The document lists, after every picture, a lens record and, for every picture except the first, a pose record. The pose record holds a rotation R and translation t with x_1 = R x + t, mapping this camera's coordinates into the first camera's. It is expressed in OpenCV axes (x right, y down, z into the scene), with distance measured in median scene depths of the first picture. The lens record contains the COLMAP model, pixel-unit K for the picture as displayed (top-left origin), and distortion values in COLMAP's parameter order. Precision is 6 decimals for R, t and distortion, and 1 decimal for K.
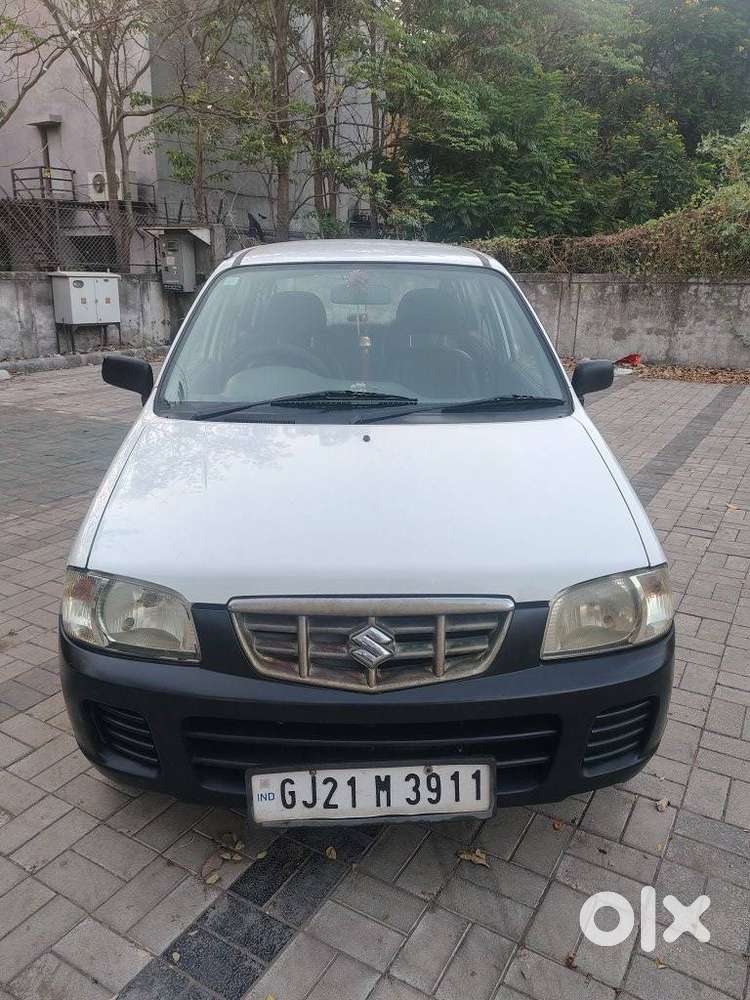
lens RADIAL K [[760.1, 0, 377.0], [0, 760.1, 474.7], [0, 0, 1]] dist [0.020951, 0.002077]
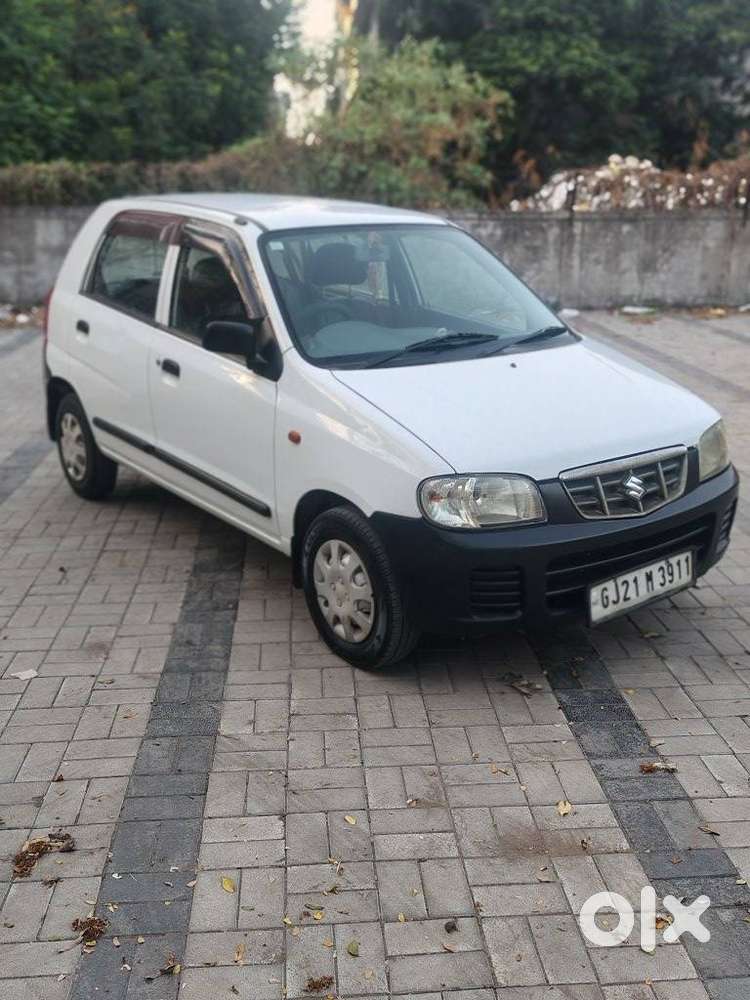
lens RADIAL K [[1046.0, 0, 378.3], [0, 1046.0, 499.1], [0, 0, 1]] dist [0.069953, 0.000000]
pose [[0.801534, -0.168884, 0.573603, -1.599952], [0.156719, 0.985085, 0.071042, 0.017712], [-0.577046, 0.032951, 0.816047, -0.407277]]
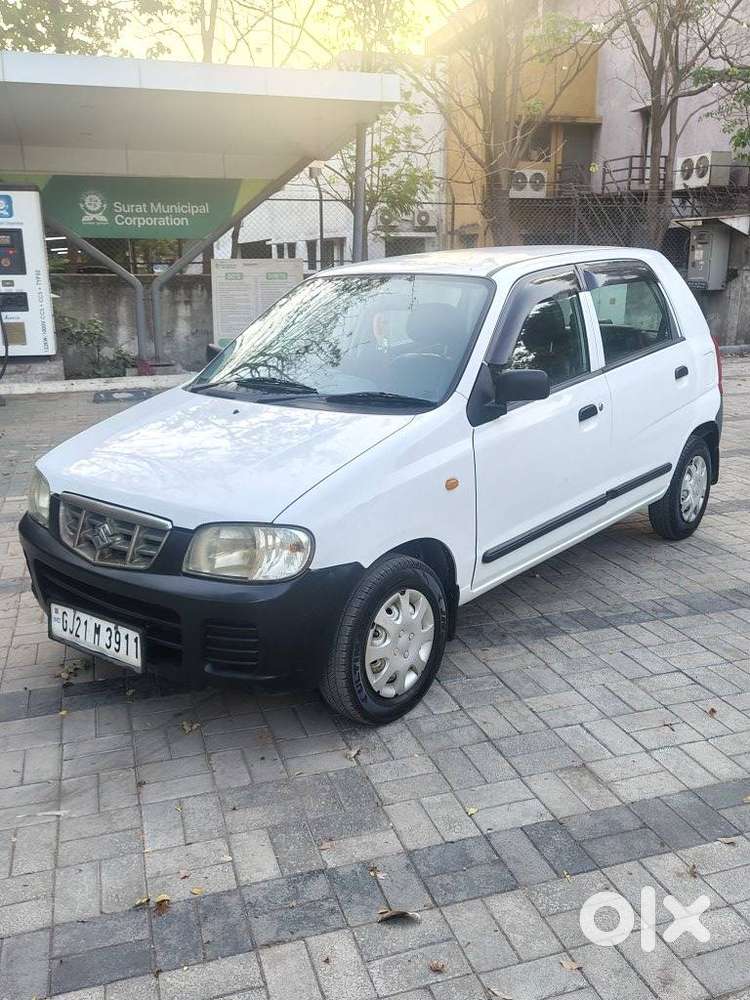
lens RADIAL K [[857.5, 0, 351.3], [0, 857.5, 473.1], [0, 0, 1]] dist [0.059507, -0.076694]
pose [[0.756990, 0.141373, -0.637950, 1.409099], [-0.157336, 0.987025, 0.032036, -0.027839], [0.634202, 0.076121, 0.769411, -0.005199]]
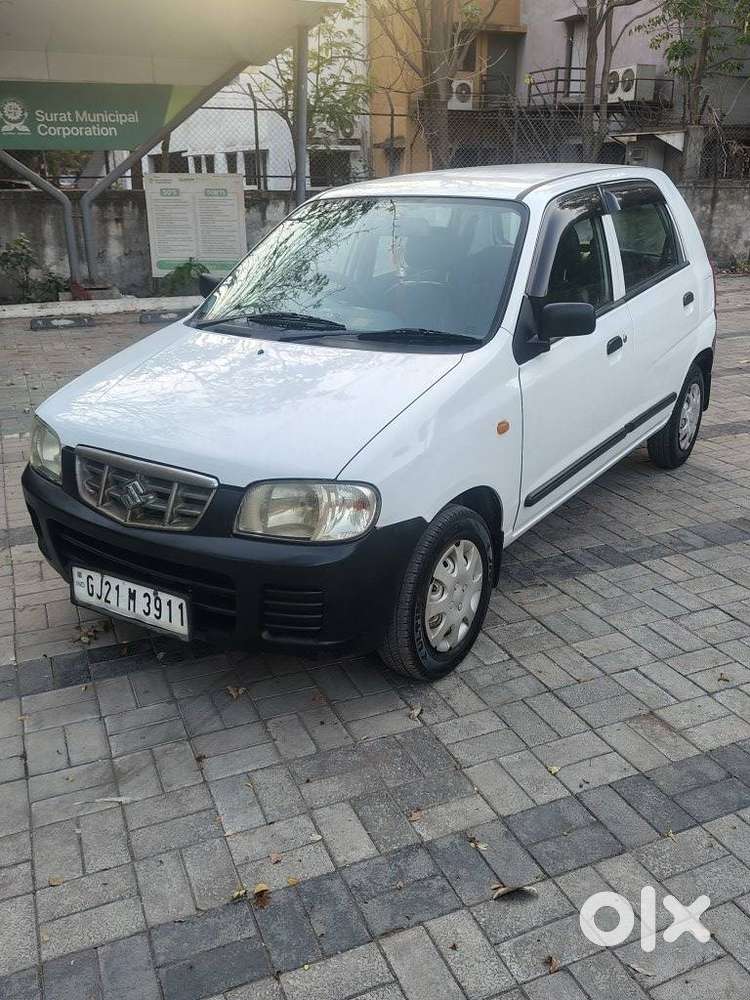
lens RADIAL K [[857.5, 0, 369.2], [0, 857.5, 480.1], [0, 0, 1]] dist [0.059507, -0.076694]
pose [[0.816155, 0.180004, -0.549081, 1.167681], [-0.139874, 0.983525, 0.114517, -0.035740], [0.560648, -0.016661, 0.827886, -0.043413]]
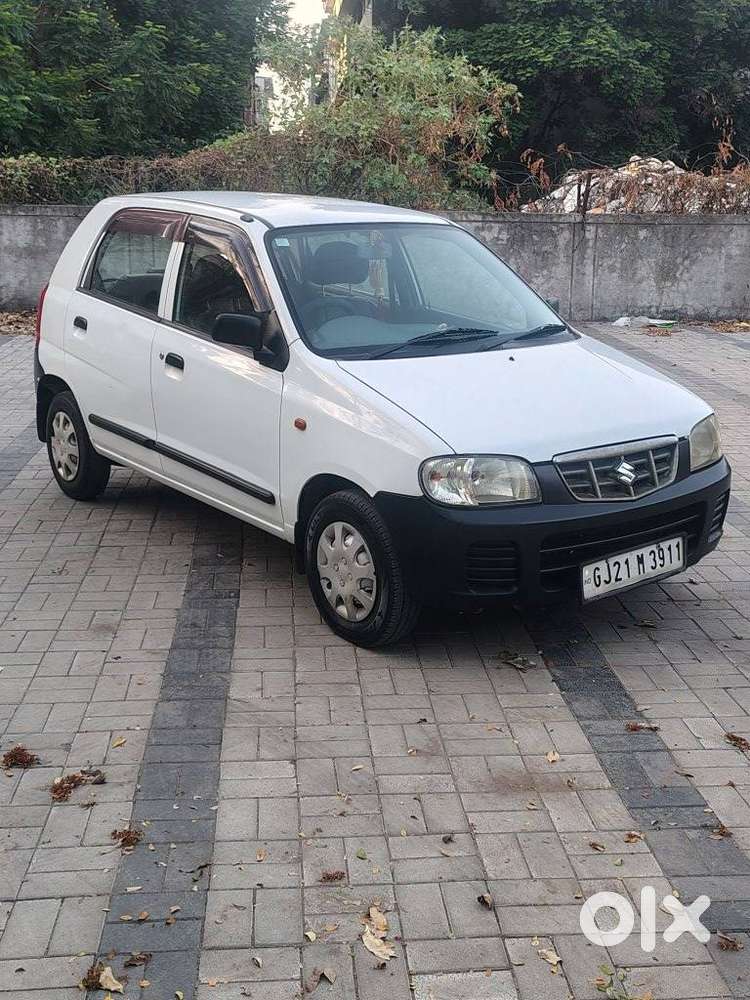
lens RADIAL K [[1228.5, 0, 369.2], [0, 1228.5, 493.1], [0, 0, 1]] dist [0.063128, 0.000000]
pose [[0.801318, -0.136033, 0.582567, -1.914397], [0.147461, 0.988671, 0.028028, 0.112875], [-0.579779, 0.063446, 0.812300, -0.764520]]
